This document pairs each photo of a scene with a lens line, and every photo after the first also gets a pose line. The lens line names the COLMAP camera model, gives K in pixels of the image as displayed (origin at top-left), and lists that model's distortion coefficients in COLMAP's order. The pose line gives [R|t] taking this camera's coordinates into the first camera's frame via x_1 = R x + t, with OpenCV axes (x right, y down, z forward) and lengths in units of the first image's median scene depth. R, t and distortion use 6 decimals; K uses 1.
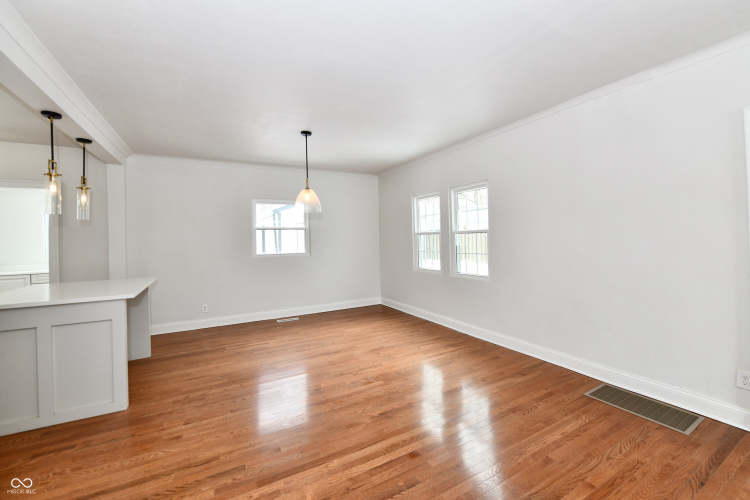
lens RADIAL K [[307.7, 0, 378.0], [0, 307.7, 241.2], [0, 0, 1]] dist [-0.017068, -0.000196]
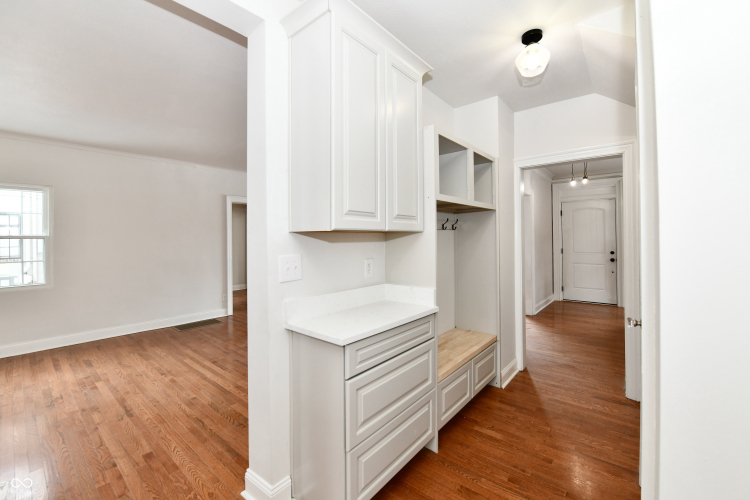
lens RADIAL K [[307.7, 0, 378.0], [0, 307.7, 241.2], [0, 0, 1]] dist [-0.017068, -0.000196]
pose [[-0.354859, 0.017779, 0.934751, -1.335319], [0.021435, 0.999711, -0.010877, 0.016465], [-0.934674, 0.016177, -0.355138, 0.497143]]
